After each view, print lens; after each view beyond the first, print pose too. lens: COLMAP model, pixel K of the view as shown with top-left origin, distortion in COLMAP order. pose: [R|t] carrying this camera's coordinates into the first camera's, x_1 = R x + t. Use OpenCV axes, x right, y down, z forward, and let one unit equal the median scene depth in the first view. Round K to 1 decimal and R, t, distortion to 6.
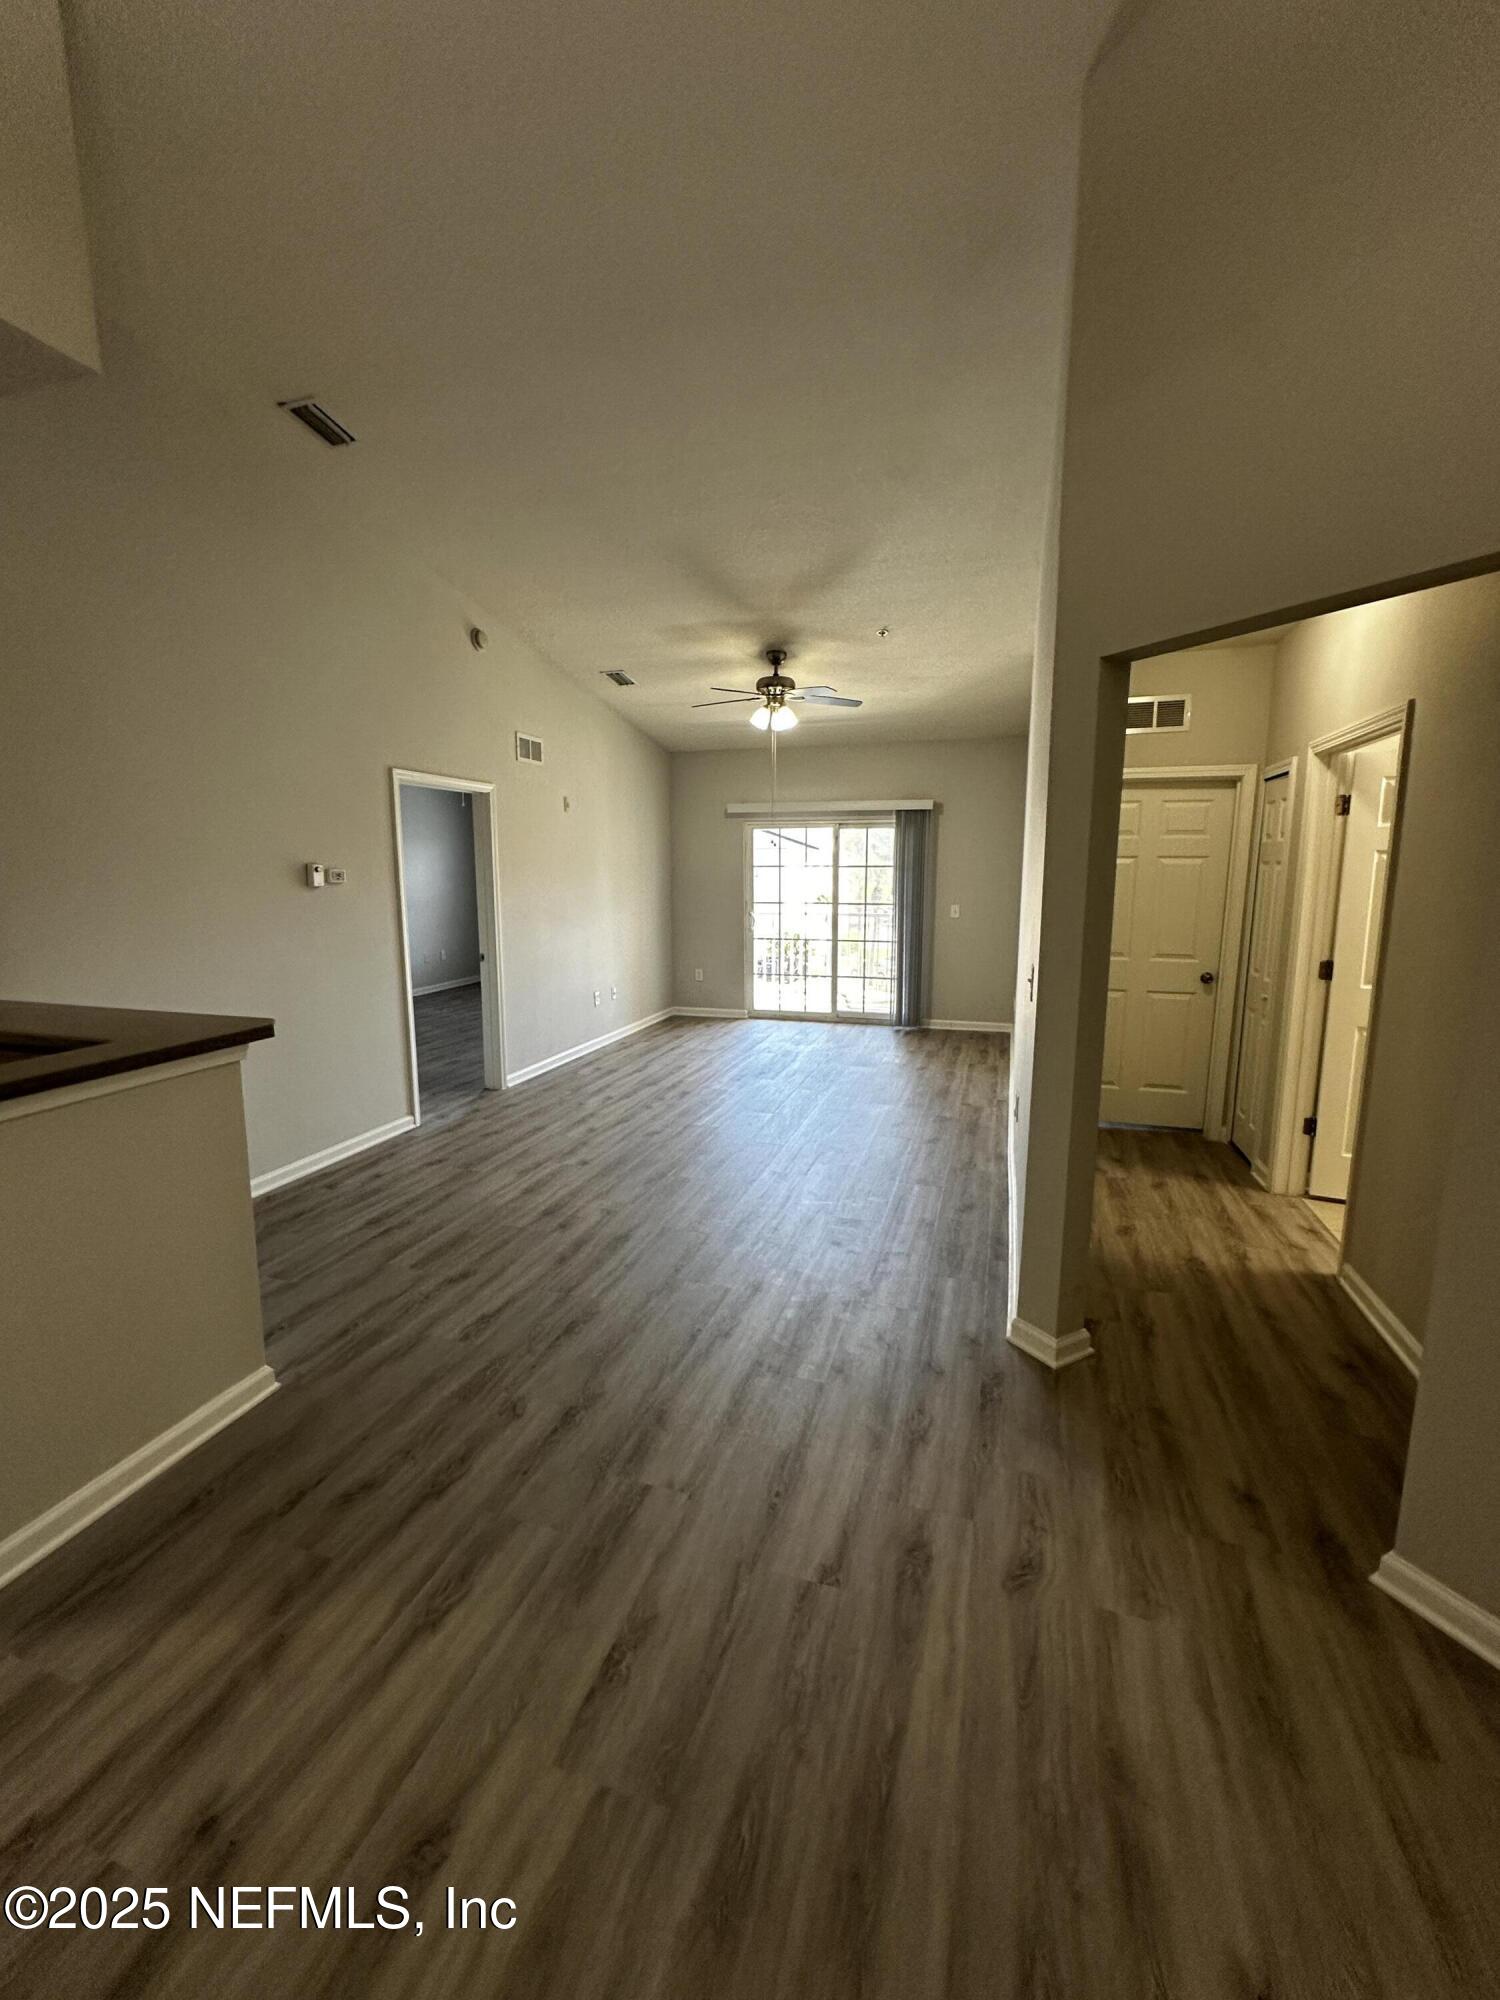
lens RADIAL K [[822.4, 0, 745.2], [0, 822.4, 996.2], [0, 0, 1]] dist [-0.000545, 0.000380]
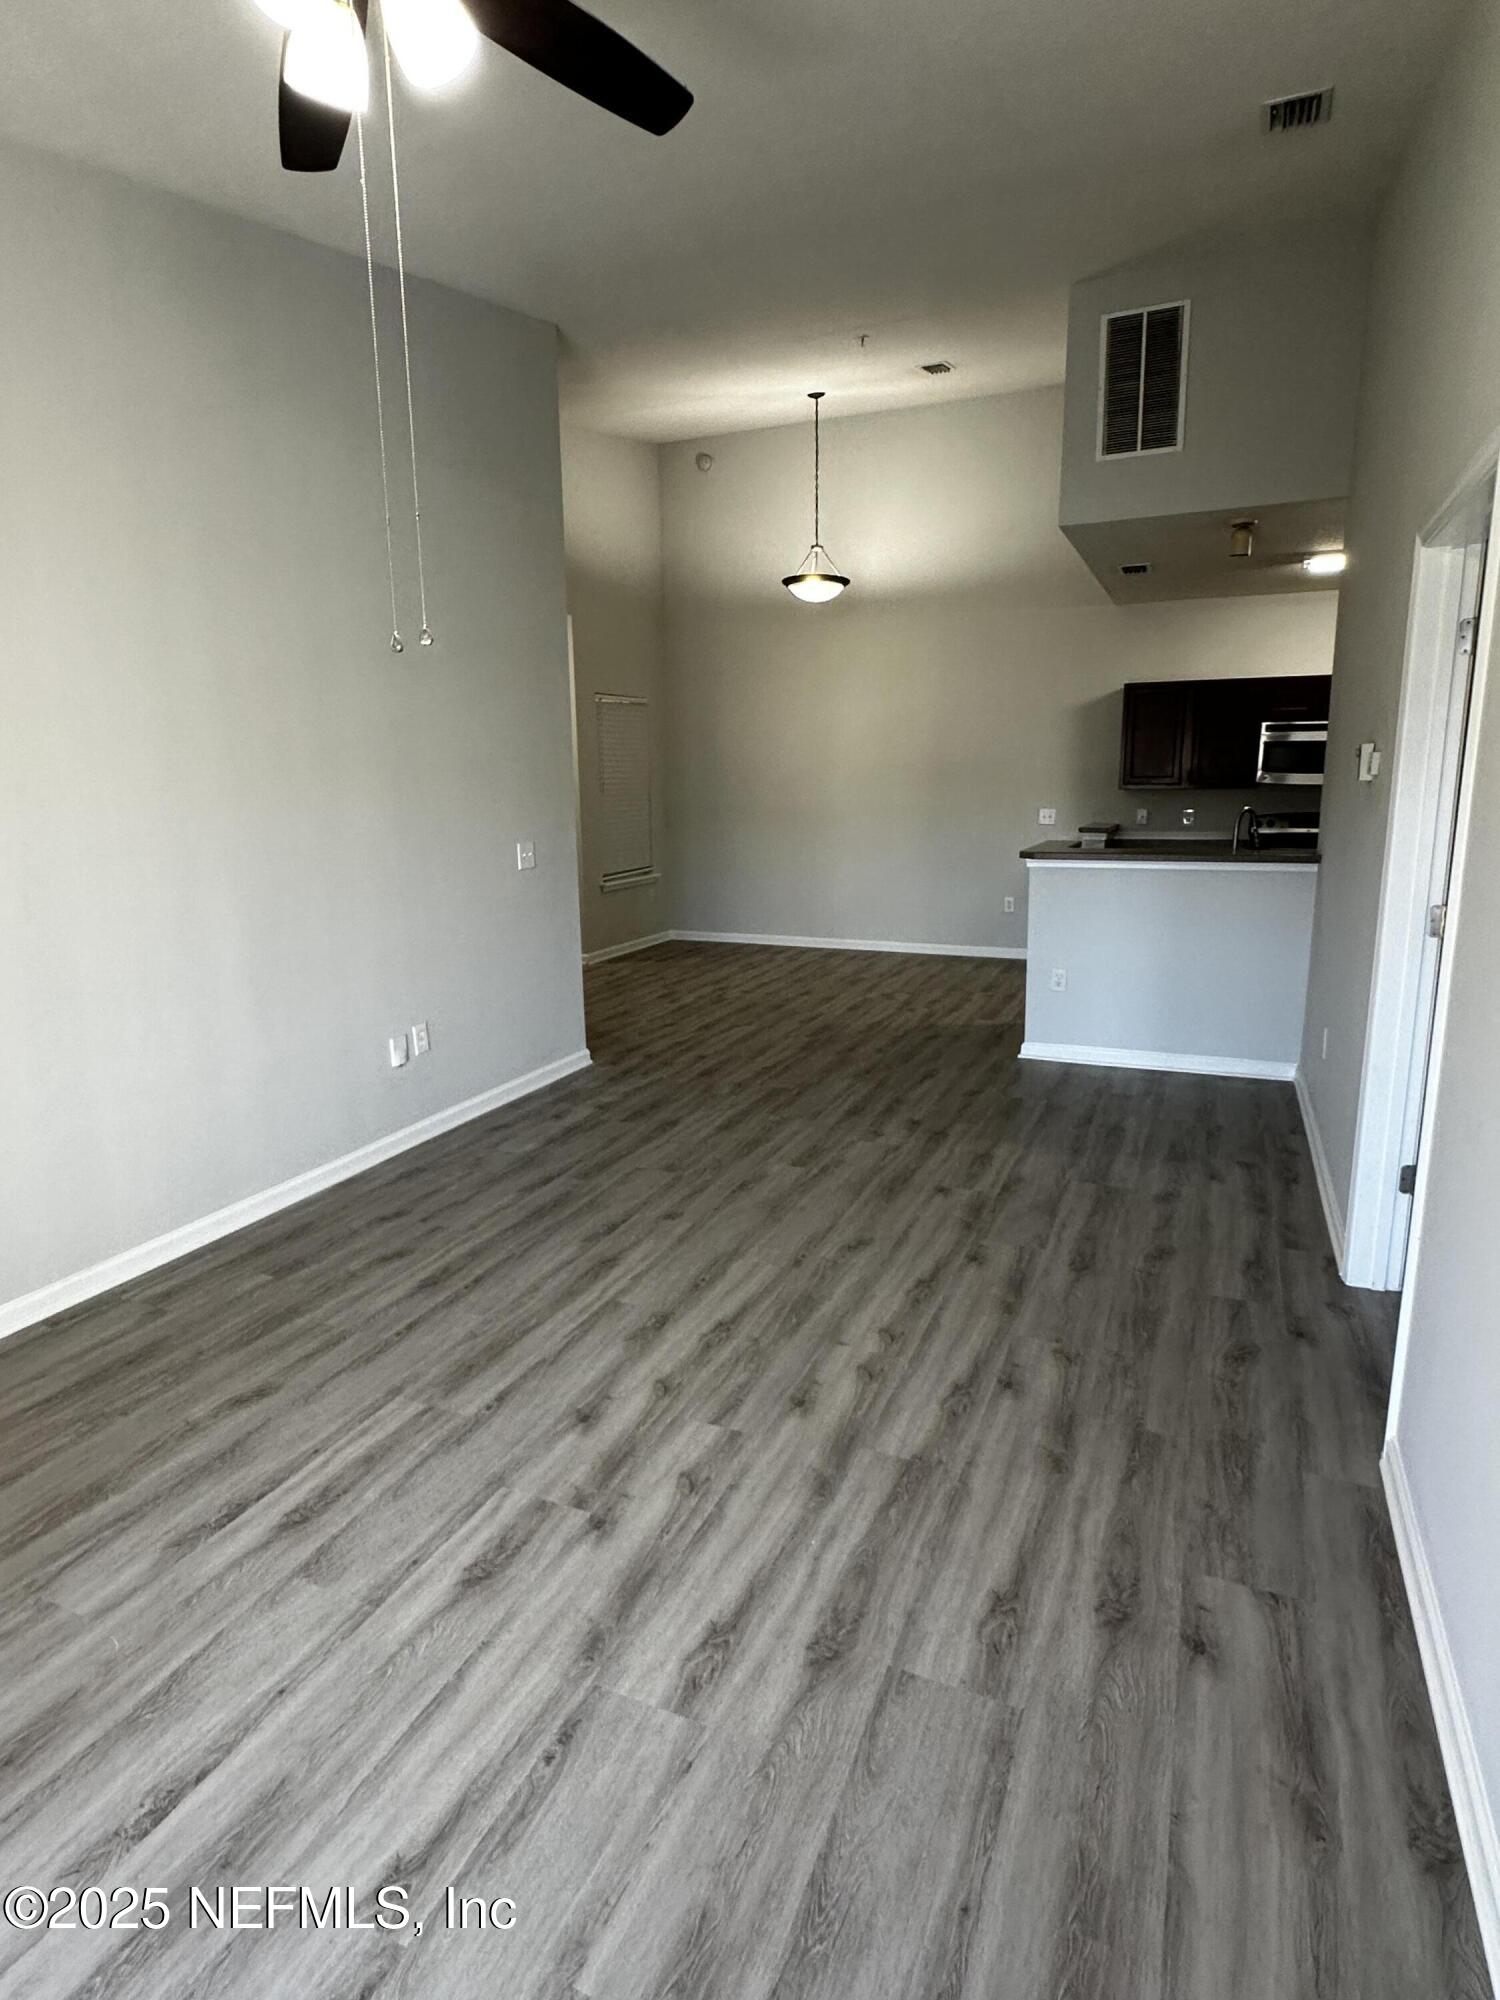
lens RADIAL K [[1073.5, 0, 738.0], [0, 1073.5, 993.1], [0, 0, 1]] dist [-0.003540, 0.000029]
pose [[-0.993728, -0.006698, 0.111620, -0.097539], [0.032348, 0.938305, 0.344292, -0.208041], [-0.107040, 0.345744, -0.932204, 1.399082]]
